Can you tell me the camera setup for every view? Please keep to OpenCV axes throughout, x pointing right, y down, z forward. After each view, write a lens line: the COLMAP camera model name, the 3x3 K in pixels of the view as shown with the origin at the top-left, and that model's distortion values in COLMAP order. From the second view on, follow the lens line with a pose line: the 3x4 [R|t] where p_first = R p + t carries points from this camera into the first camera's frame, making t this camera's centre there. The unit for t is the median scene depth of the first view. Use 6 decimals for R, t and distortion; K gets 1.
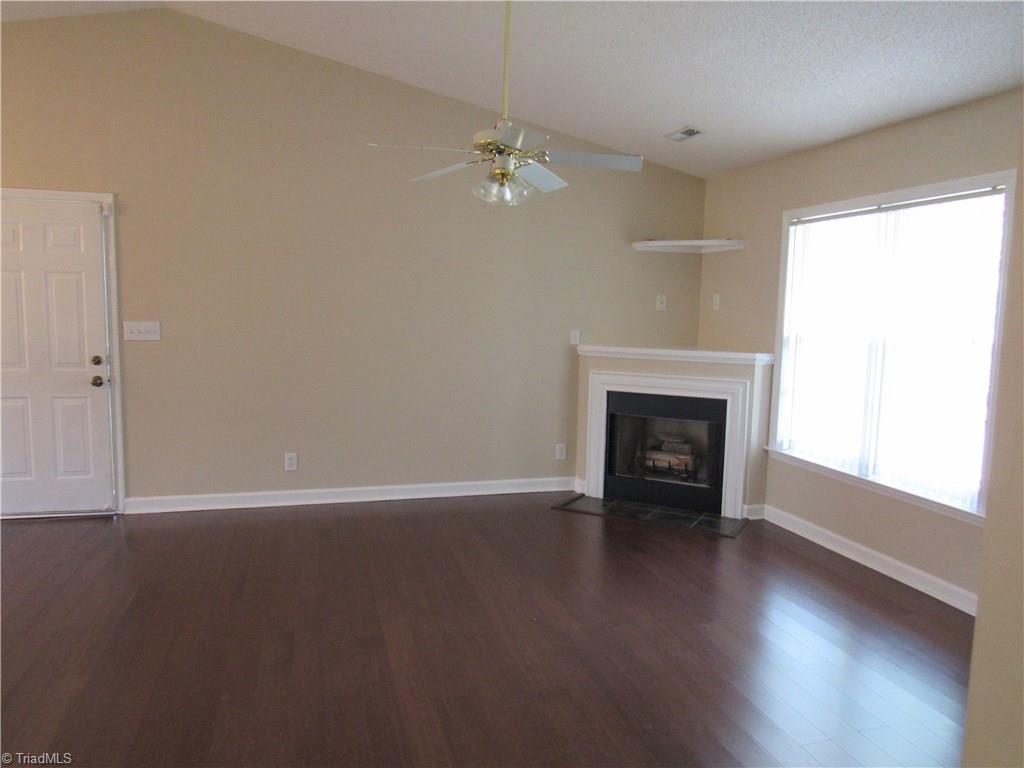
lens RADIAL K [[732.0, 0, 512.0], [0, 732.0, 384.0], [0, 0, 1]] dist [-0.027105, 0.008311]
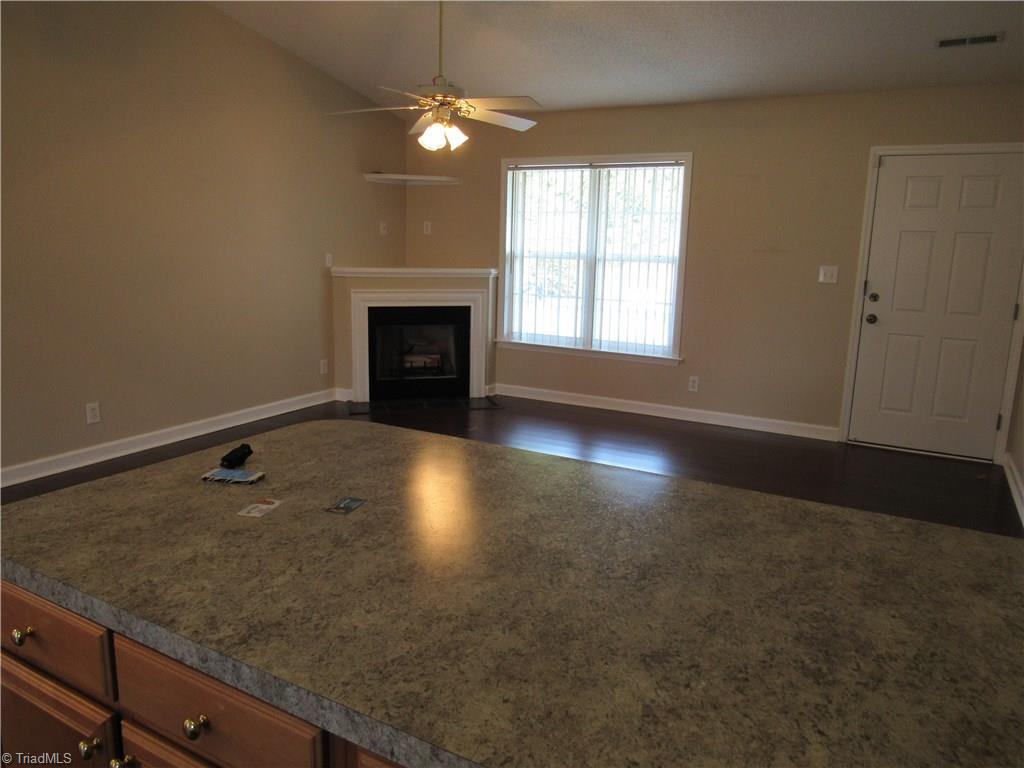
lens RADIAL K [[735.6, 0, 512.0], [0, 735.6, 384.0], [0, 0, 1]] dist [-0.022528, 0.002831]
pose [[0.708009, -0.142307, 0.691717, -0.564742], [0.067311, 0.988626, 0.134494, -0.011870], [-0.702988, -0.048663, 0.709535, 0.029034]]
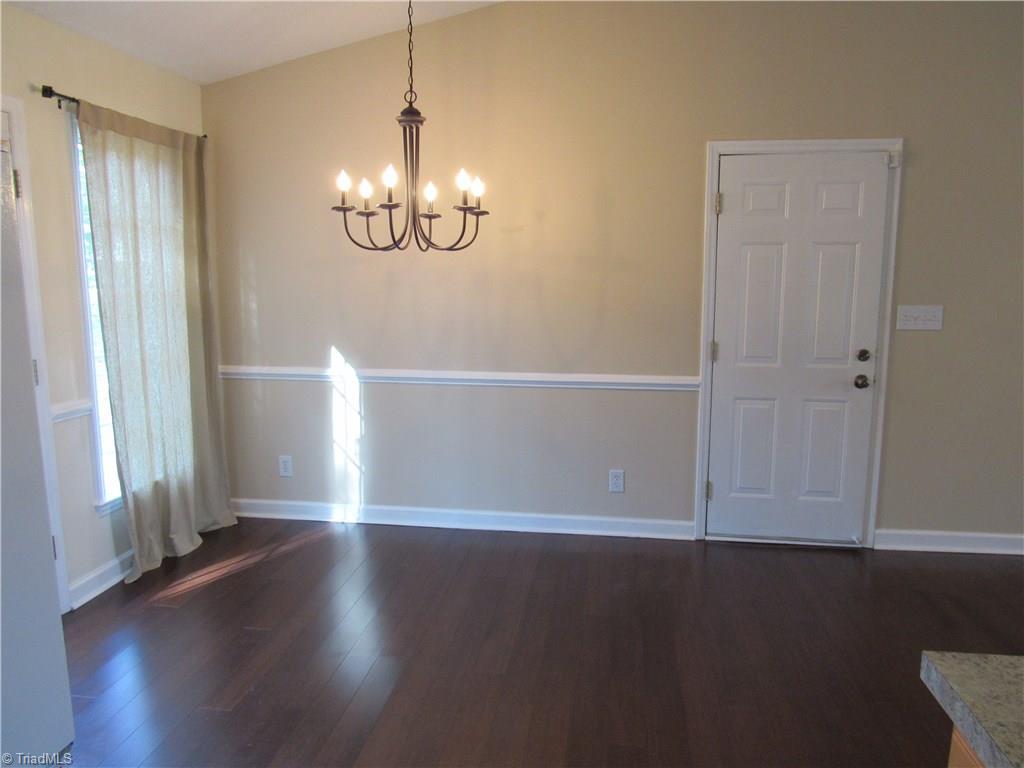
lens RADIAL K [[732.0, 0, 512.0], [0, 732.0, 384.0], [0, 0, 1]] dist [-0.027105, 0.008311]
pose [[0.913304, 0.040353, -0.405275, -0.566356], [-0.024299, 0.998706, 0.044683, -0.025898], [0.406554, -0.030961, 0.913102, 0.118160]]
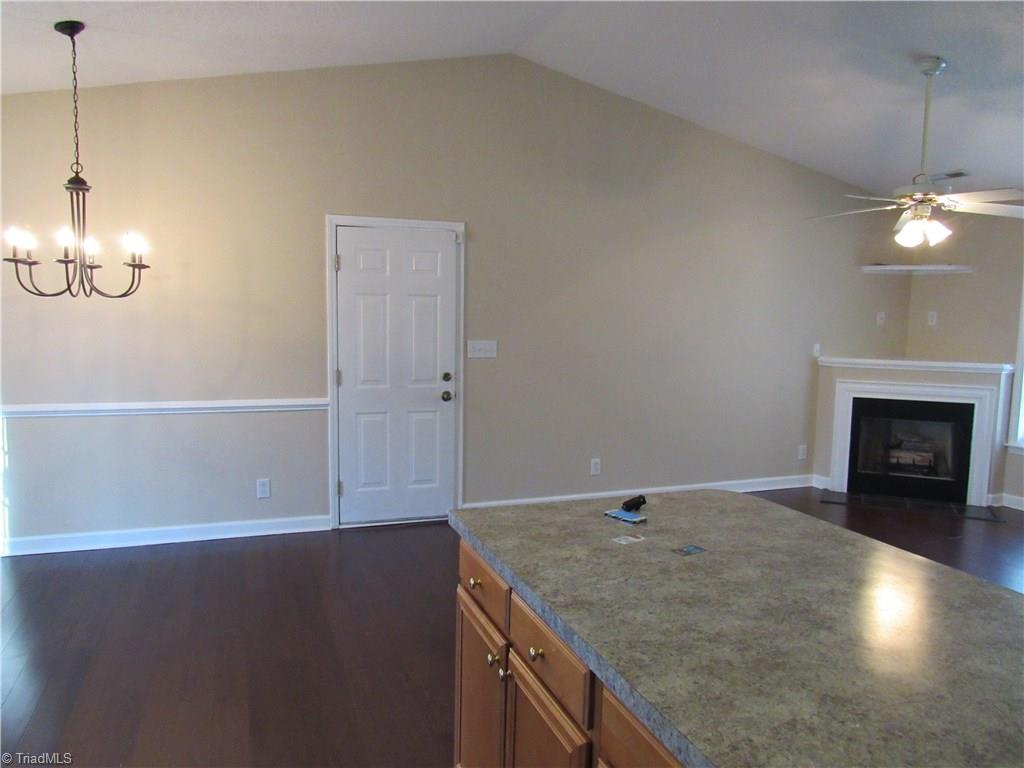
lens RADIAL K [[732.0, 0, 512.0], [0, 732.0, 384.0], [0, 0, 1]] dist [-0.027105, 0.008311]
pose [[0.996205, -0.013155, 0.086038, -0.538283], [0.013635, 0.999895, -0.004987, -0.014349], [-0.085963, 0.006141, 0.996279, -0.086643]]
